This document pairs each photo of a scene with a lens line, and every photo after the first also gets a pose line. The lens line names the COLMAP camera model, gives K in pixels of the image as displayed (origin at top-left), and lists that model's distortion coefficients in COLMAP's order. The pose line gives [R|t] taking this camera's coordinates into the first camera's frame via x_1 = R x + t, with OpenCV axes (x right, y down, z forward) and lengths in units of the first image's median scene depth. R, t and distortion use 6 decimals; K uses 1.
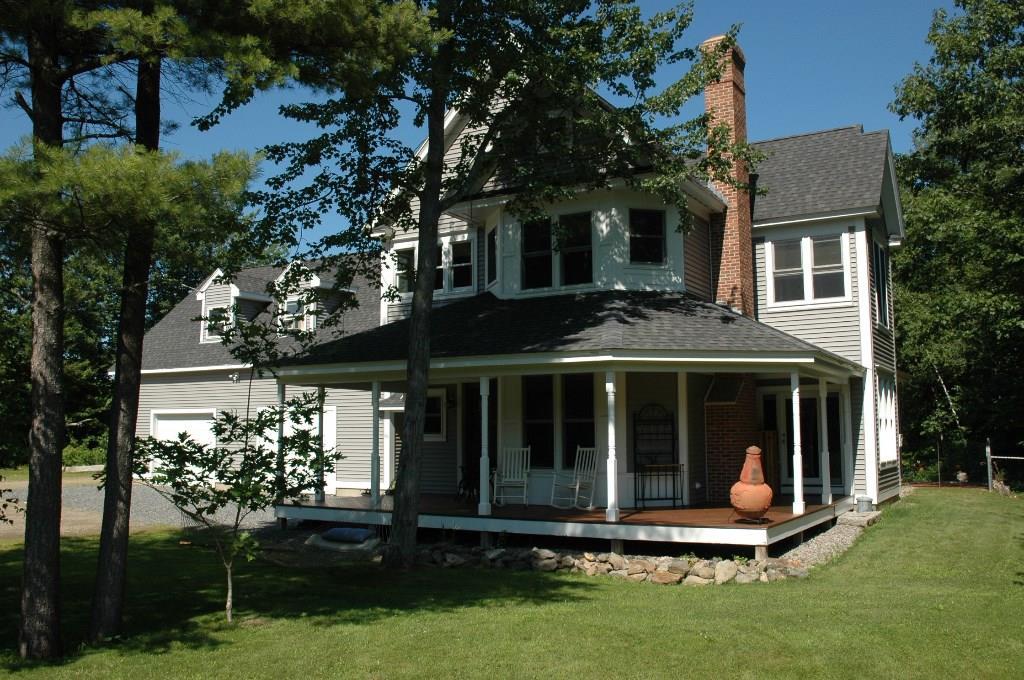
lens RADIAL K [[937.3, 0, 515.8], [0, 937.3, 340.3], [0, 0, 1]] dist [-0.071274, 0.000000]
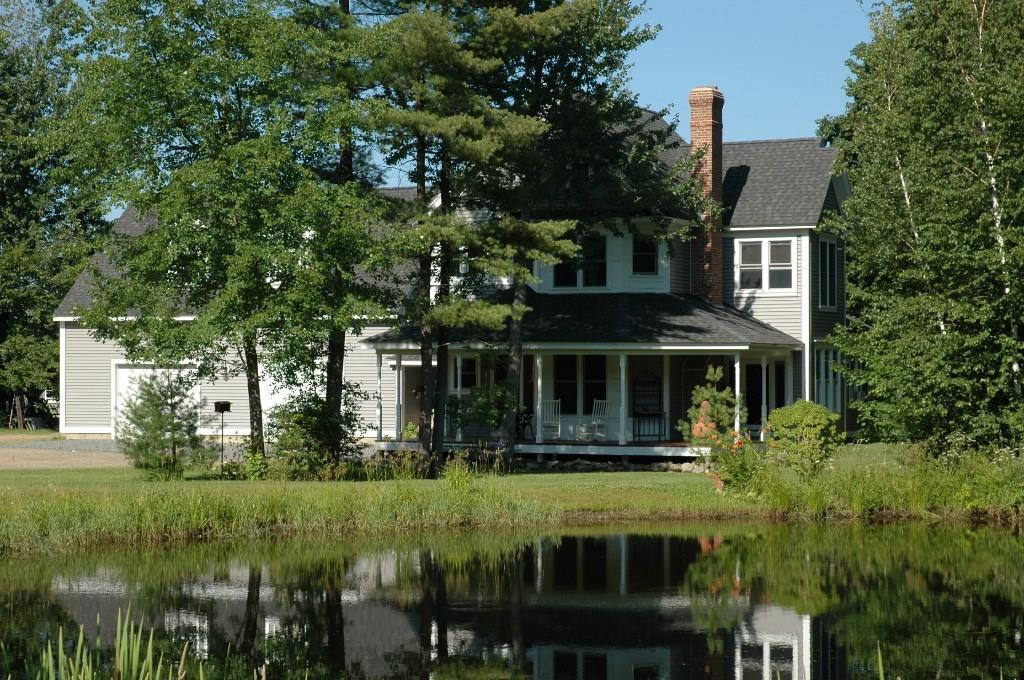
lens RADIAL K [[2296.0, 0, 510.4], [0, 2296.0, 340.1], [0, 0, 1]] dist [0.451140, 0.000000]
pose [[0.994936, 0.005656, 0.100351, -0.390571], [-0.015176, 0.995423, 0.094358, -0.289726], [-0.099358, -0.095403, 0.990468, -2.322553]]
